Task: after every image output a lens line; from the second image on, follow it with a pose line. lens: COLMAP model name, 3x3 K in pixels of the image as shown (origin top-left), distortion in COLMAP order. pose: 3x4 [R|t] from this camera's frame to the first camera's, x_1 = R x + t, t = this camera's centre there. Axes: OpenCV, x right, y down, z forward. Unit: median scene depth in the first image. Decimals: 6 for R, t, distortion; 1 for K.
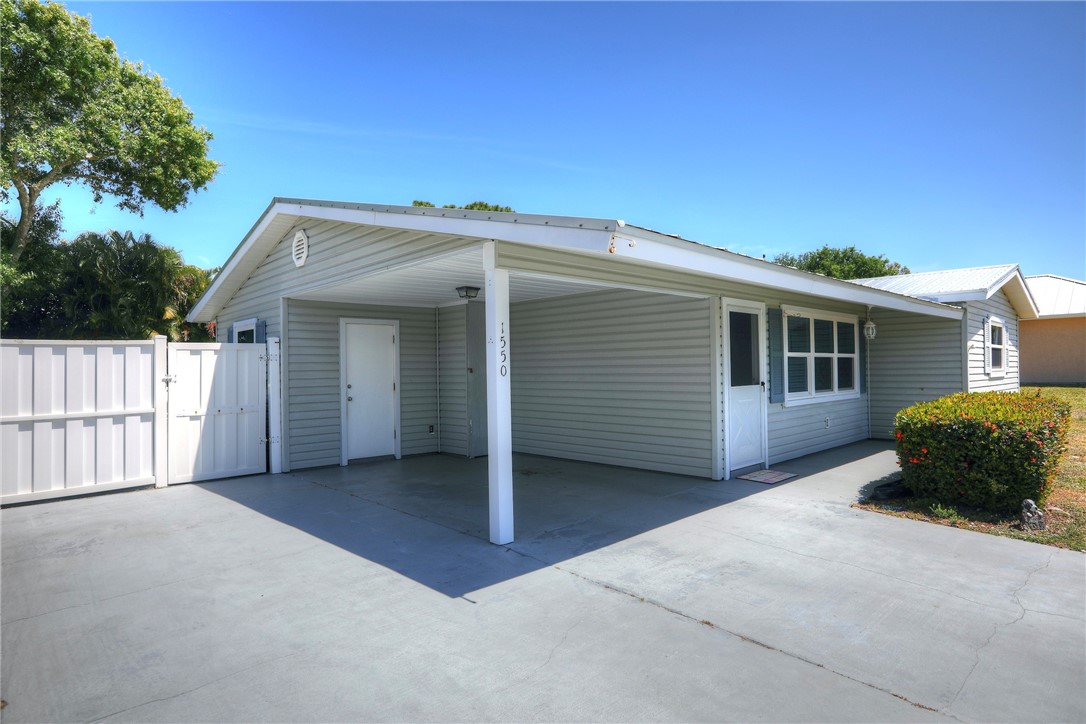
lens RADIAL K [[606.4, 0, 540.3], [0, 606.4, 364.9], [0, 0, 1]] dist [-0.033274, 0.018448]
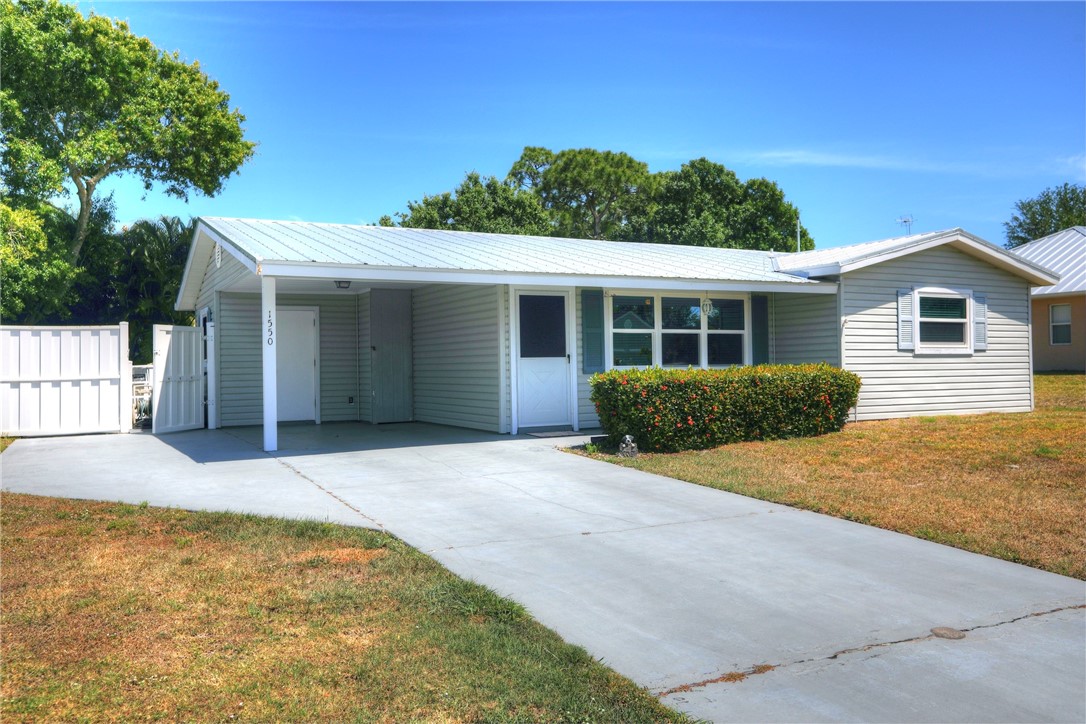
lens RADIAL K [[874.0, 0, 543.0], [0, 874.0, 362.0], [0, 0, 1]] dist [-0.000698, 0.036680]
pose [[0.962729, -0.002628, -0.270455, 0.381673], [0.003896, 0.999984, 0.004151, 0.017238], [0.270440, -0.005050, 0.962724, -0.306782]]
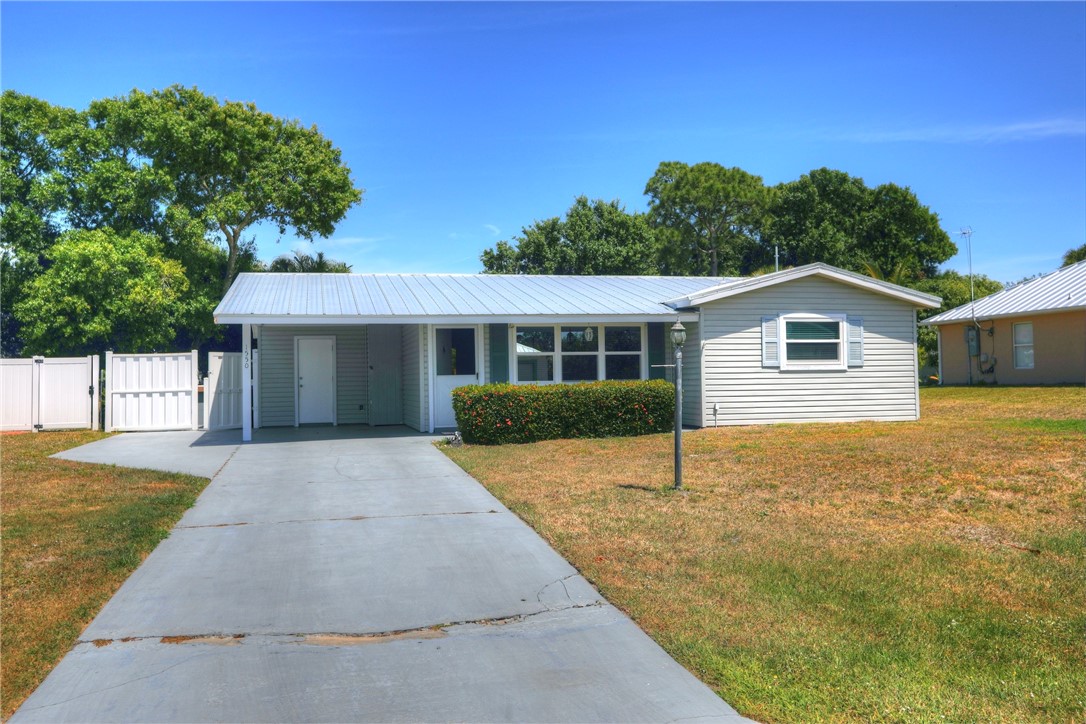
lens RADIAL K [[923.9, 0, 543.0], [0, 923.9, 362.0], [0, 0, 1]] dist [-0.000652, 0.000049]
pose [[0.867965, -0.012628, -0.496465, 0.819834], [0.009518, 0.999916, -0.008793, 0.011224], [0.496534, 0.002907, 0.868012, -0.457699]]
